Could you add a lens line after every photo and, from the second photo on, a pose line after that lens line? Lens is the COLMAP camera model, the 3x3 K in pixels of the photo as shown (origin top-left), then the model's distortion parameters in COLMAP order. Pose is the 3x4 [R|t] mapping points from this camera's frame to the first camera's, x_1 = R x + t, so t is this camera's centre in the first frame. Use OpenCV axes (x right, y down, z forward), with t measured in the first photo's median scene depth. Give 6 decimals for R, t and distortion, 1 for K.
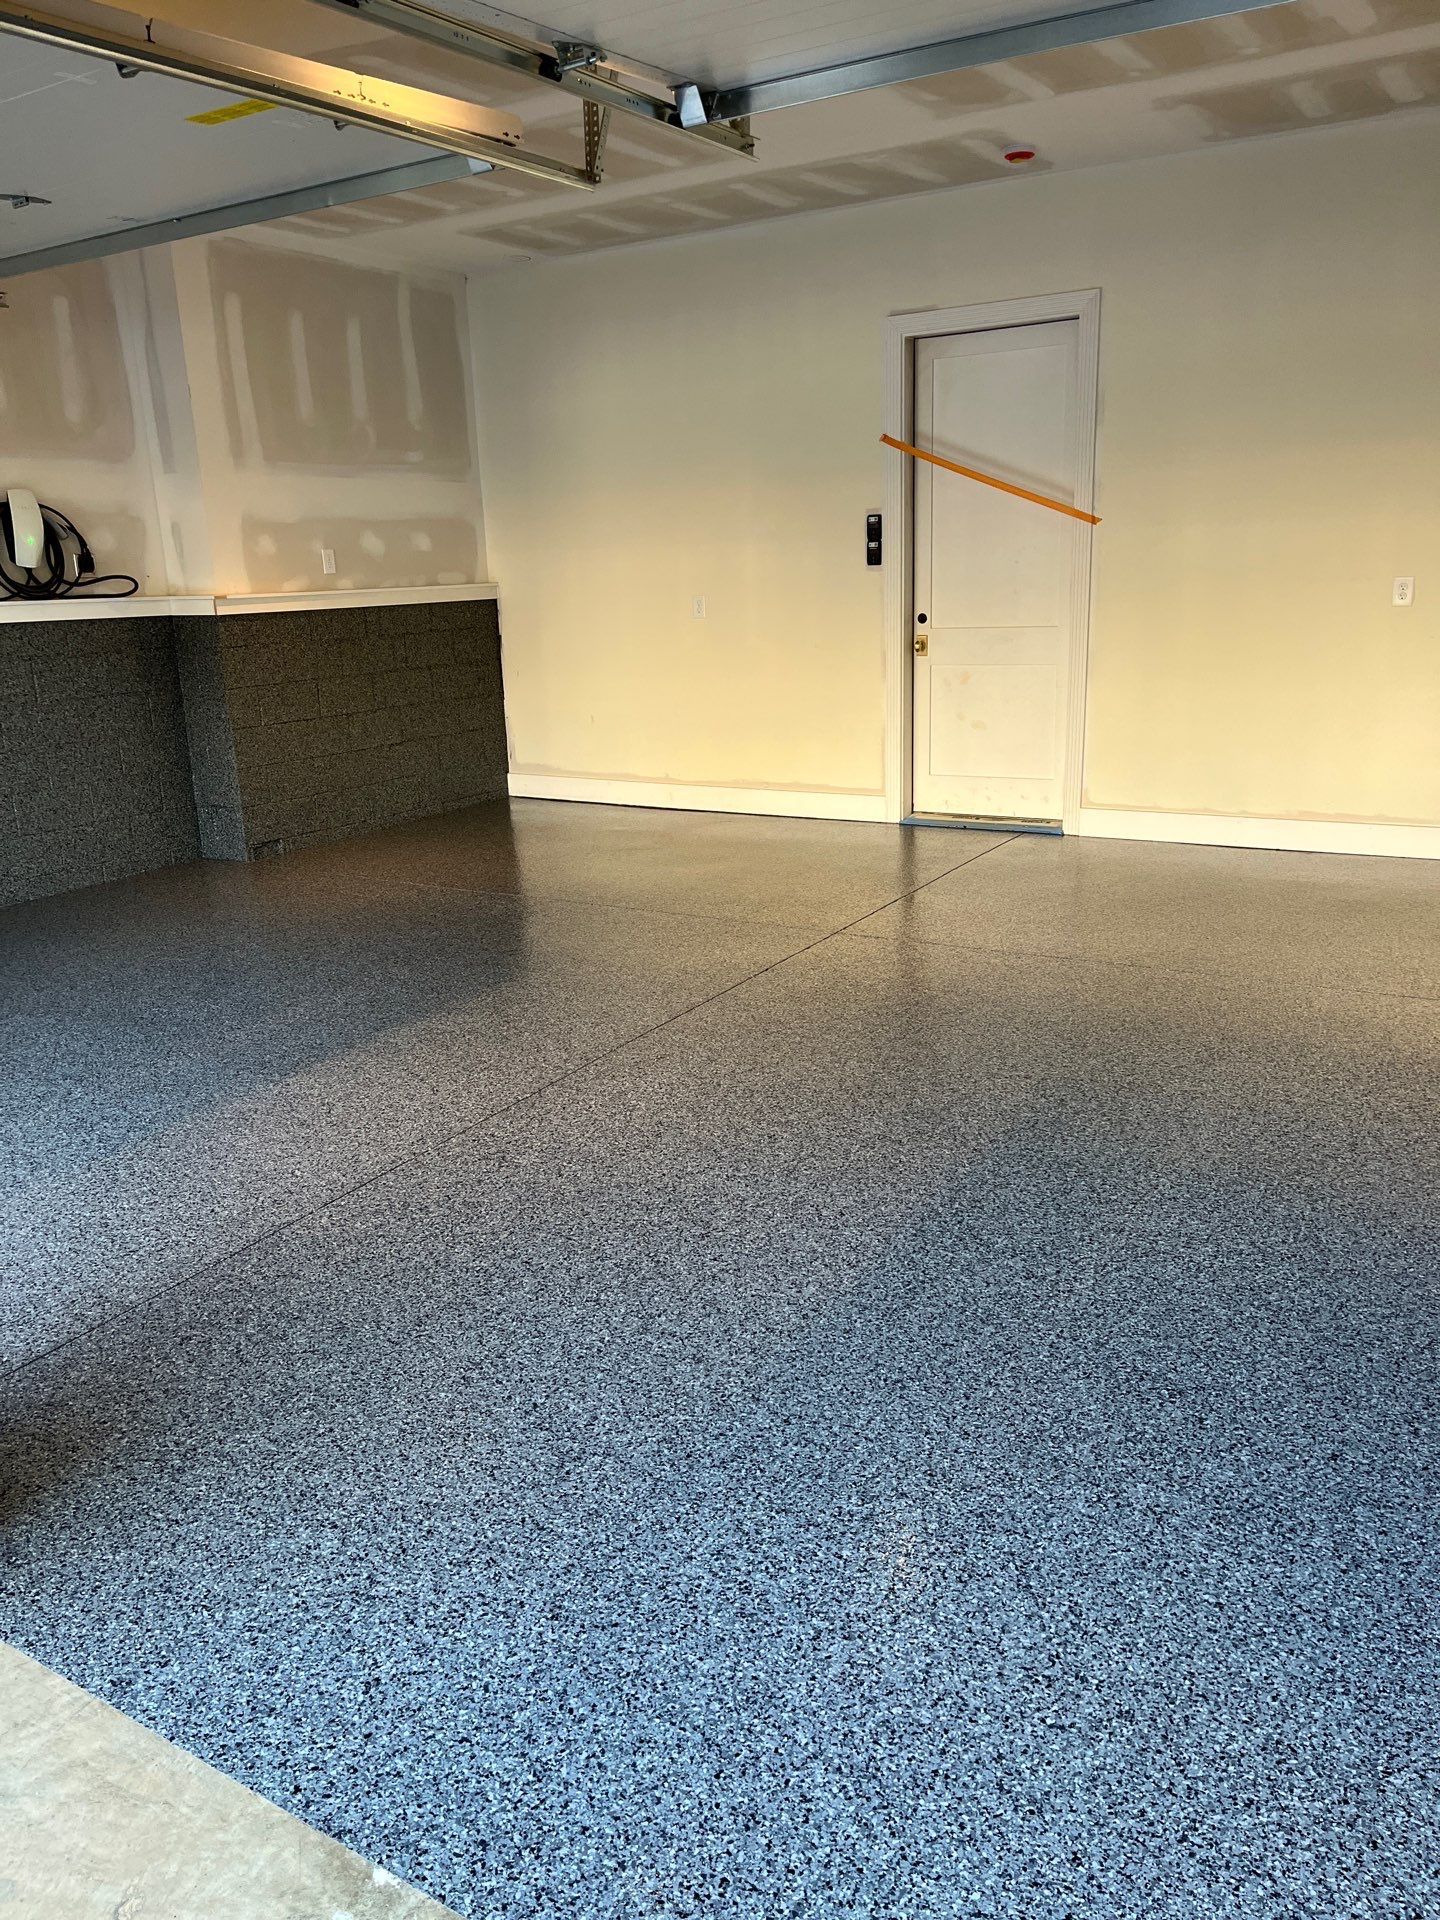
lens RADIAL K [[1416.5, 0, 720.9], [0, 1416.5, 981.7], [0, 0, 1]] dist [0.099020, -0.148959]
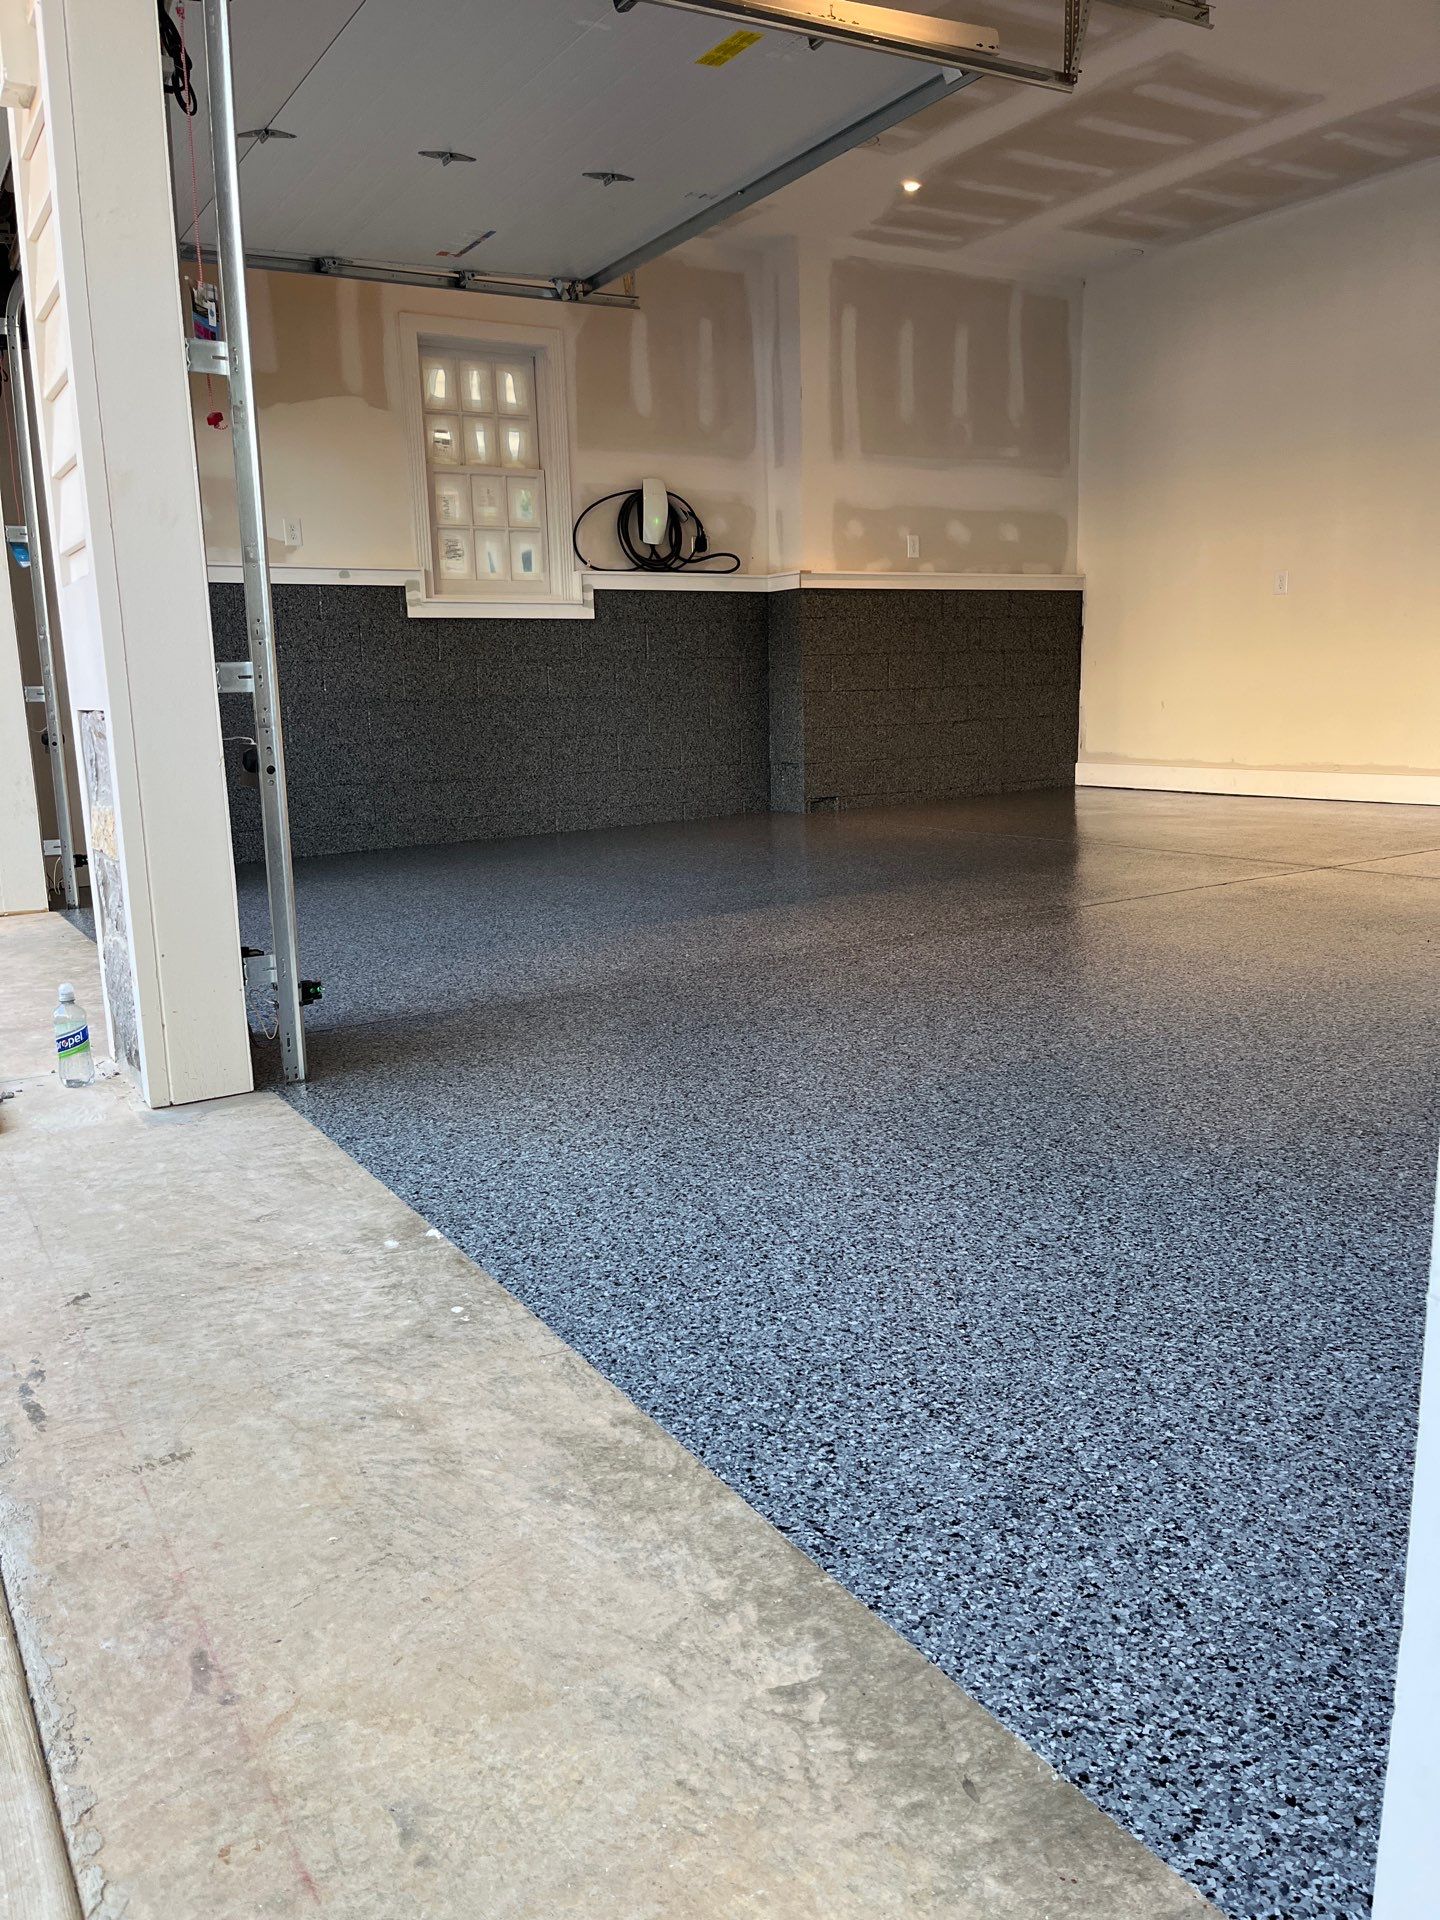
lens RADIAL K [[1446.8, 0, 721.3], [0, 1446.8, 987.4], [0, 0, 1]] dist [0.020139, -0.005528]
pose [[0.889454, 0.097032, -0.446606, 0.441119], [-0.126102, 0.991373, -0.035751, 0.349002], [0.439284, 0.088117, 0.894016, -0.035800]]
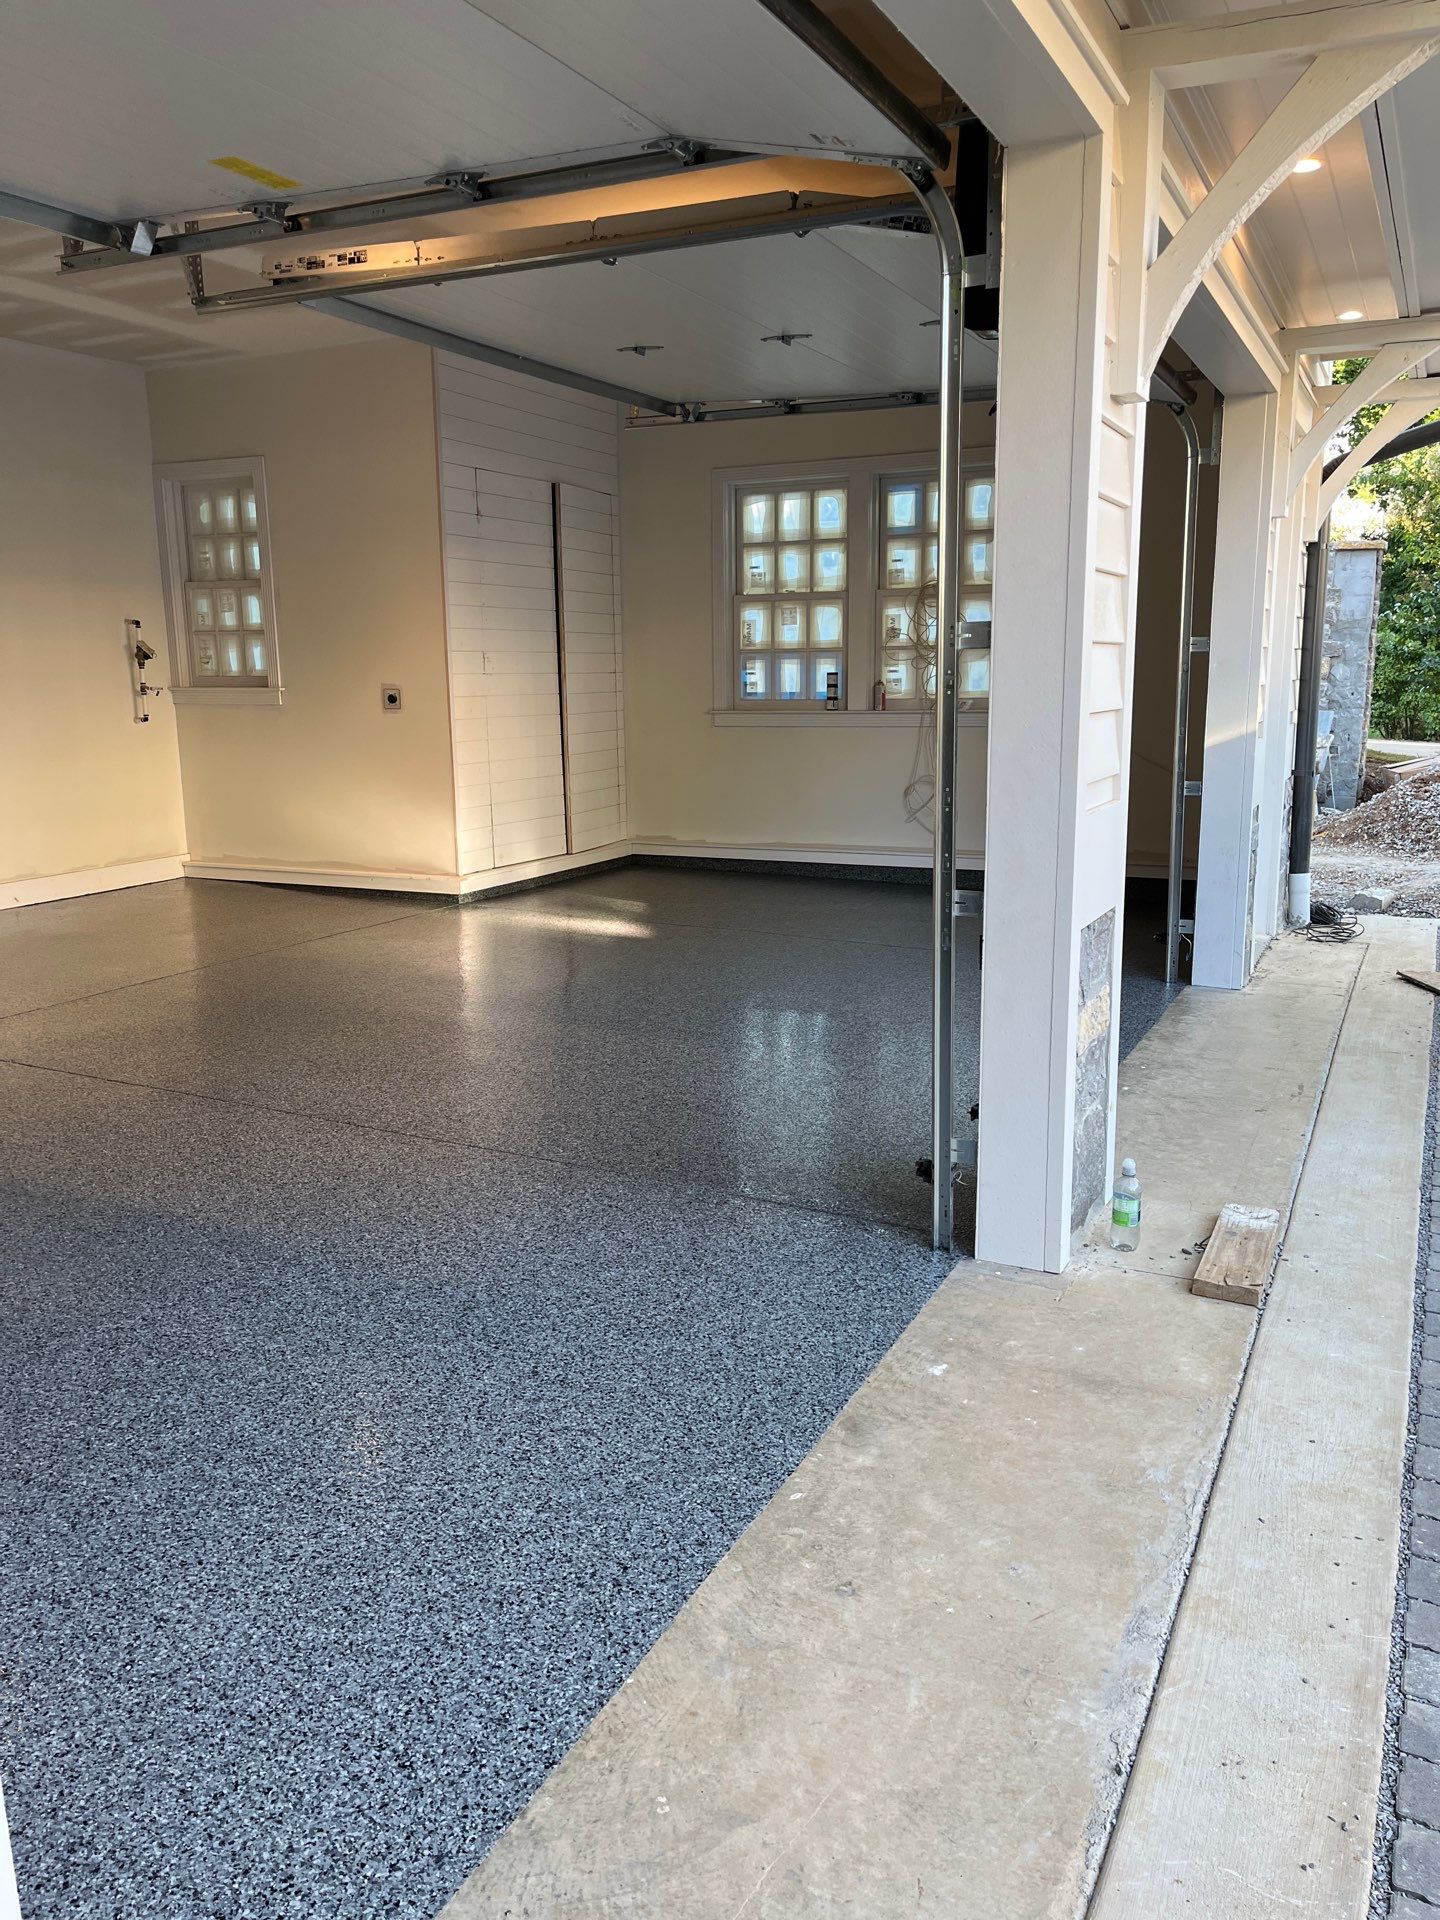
lens RADIAL K [[1416.5, 0, 720.9], [0, 1416.5, 981.7], [0, 0, 1]] dist [0.099020, -0.148959]
pose [[-0.089780, -0.181533, 0.979278, -2.289071], [0.295859, 0.934003, 0.200265, -0.267329], [-0.951003, 0.307708, -0.030147, 1.400458]]
